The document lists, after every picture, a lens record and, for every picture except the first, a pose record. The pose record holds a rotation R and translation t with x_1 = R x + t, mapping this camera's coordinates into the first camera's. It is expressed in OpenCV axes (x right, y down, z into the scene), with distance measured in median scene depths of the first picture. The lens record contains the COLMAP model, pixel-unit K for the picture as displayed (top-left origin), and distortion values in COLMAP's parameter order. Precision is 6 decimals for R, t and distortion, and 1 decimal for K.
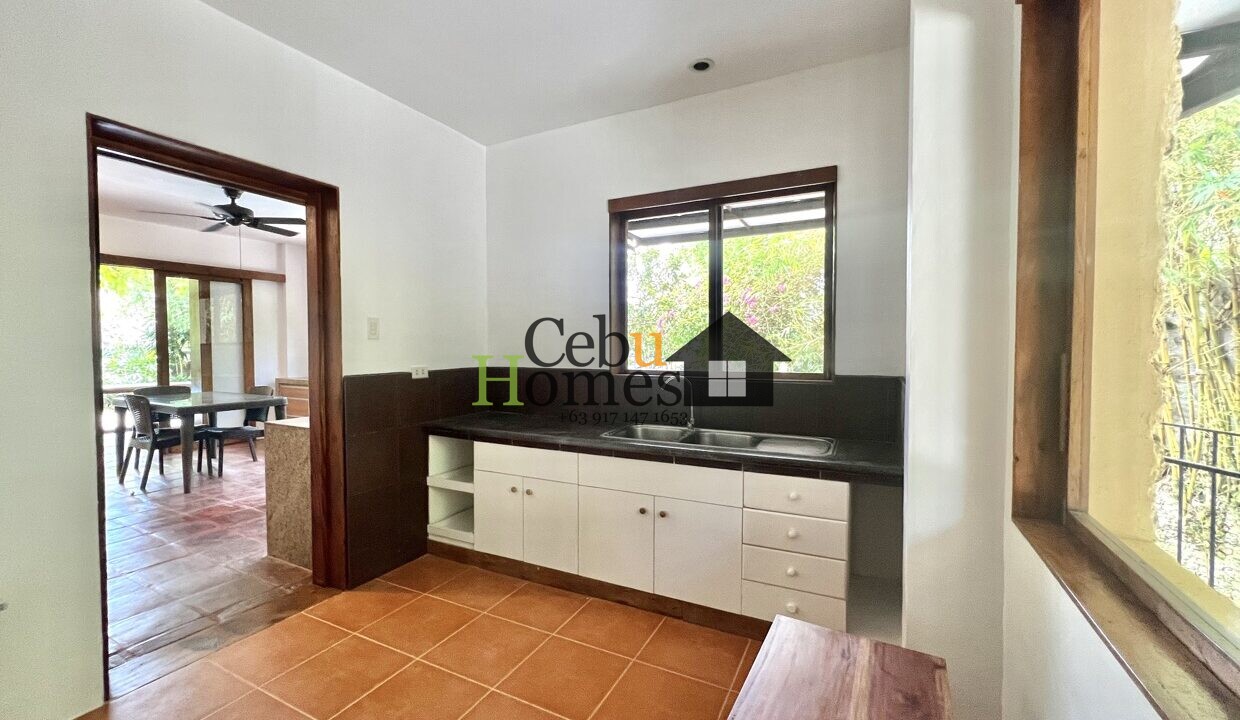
lens RADIAL K [[496.0, 0, 621.2], [0, 496.0, 358.9], [0, 0, 1]] dist [-0.002458, -0.000122]
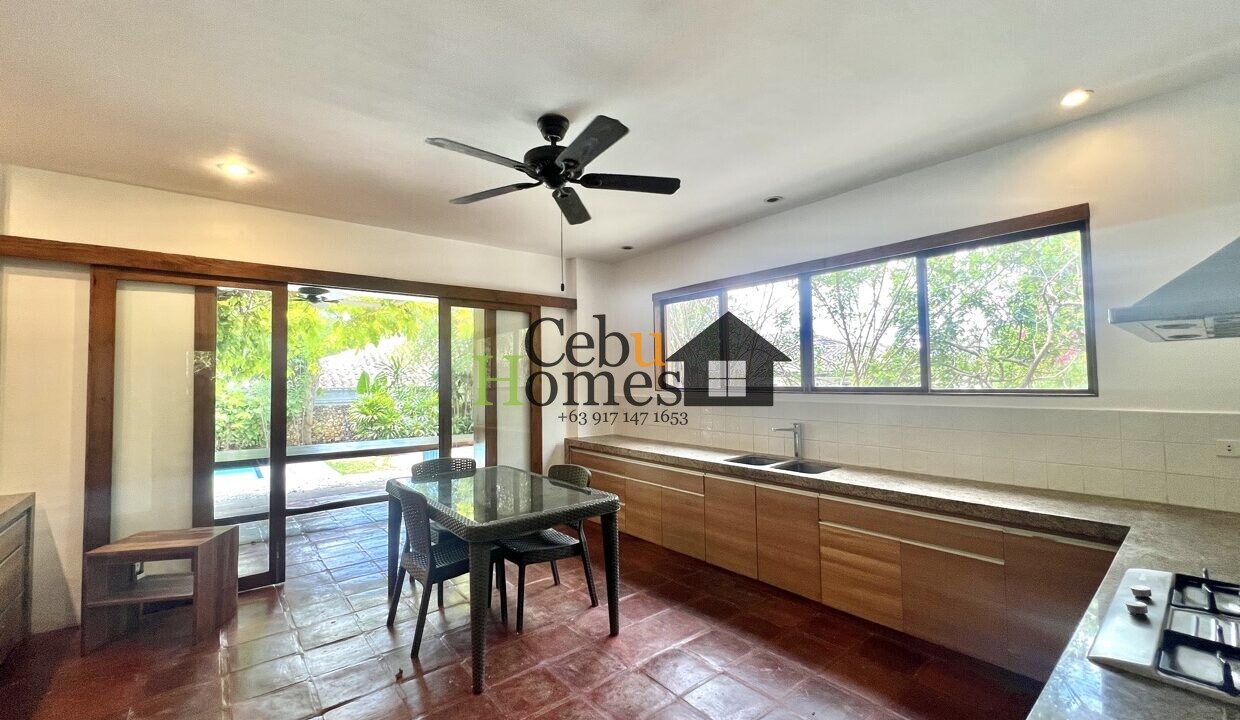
lens RADIAL K [[496.0, 0, 619.7], [0, 496.0, 360.7], [0, 0, 1]] dist [-0.002458, -0.000122]
pose [[0.918917, -0.025645, -0.393616, -0.392108], [0.000356, 0.997938, -0.064187, -0.035483], [0.394450, 0.058843, 0.917031, 0.417196]]
